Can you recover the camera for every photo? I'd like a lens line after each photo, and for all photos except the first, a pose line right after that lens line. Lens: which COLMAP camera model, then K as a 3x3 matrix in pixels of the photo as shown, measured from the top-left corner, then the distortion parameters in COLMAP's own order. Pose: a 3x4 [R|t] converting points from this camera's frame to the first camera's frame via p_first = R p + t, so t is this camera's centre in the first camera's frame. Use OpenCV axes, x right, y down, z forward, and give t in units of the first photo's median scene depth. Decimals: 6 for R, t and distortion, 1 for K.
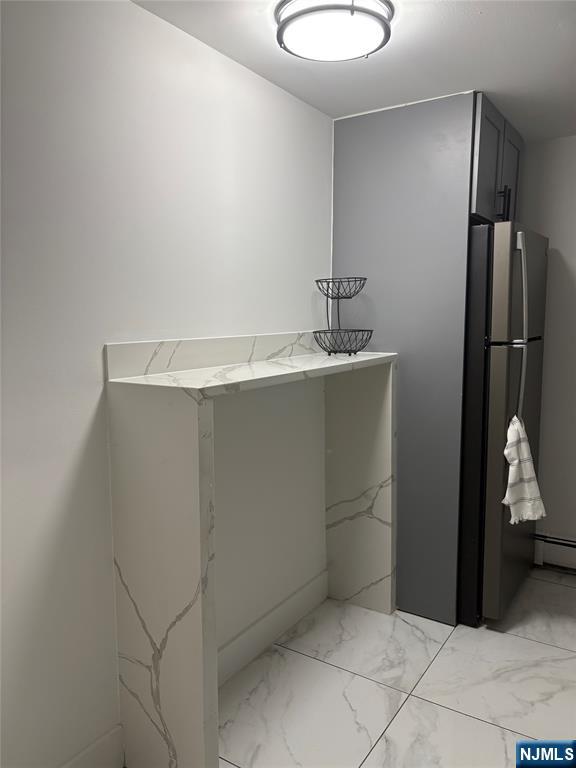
lens RADIAL K [[577.2, 0, 286.6], [0, 577.2, 384.6], [0, 0, 1]] dist [0.040511, -0.050673]
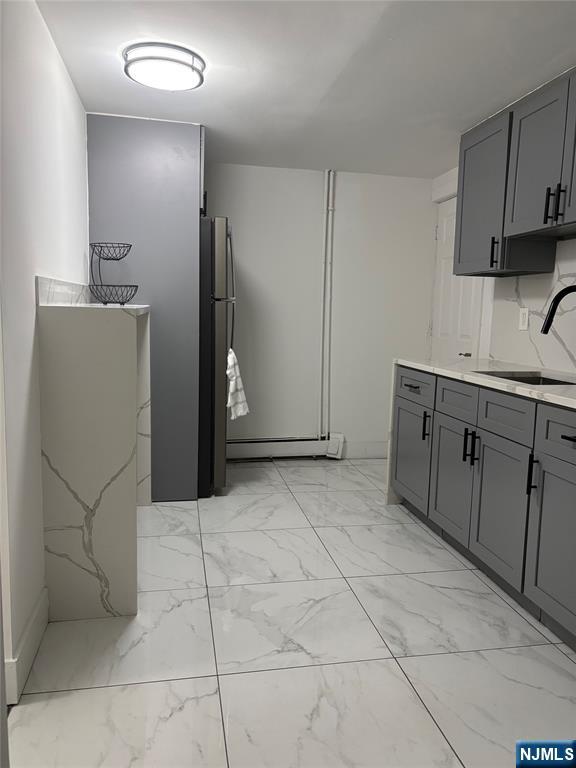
lens RADIAL K [[577.2, 0, 292.5], [0, 577.2, 384.0], [0, 0, 1]] dist [0.040511, -0.050673]
pose [[0.709588, -0.063309, 0.701767, -0.561659], [0.051662, 0.997949, 0.037791, 0.099414], [-0.702720, 0.009439, 0.711404, -0.186904]]
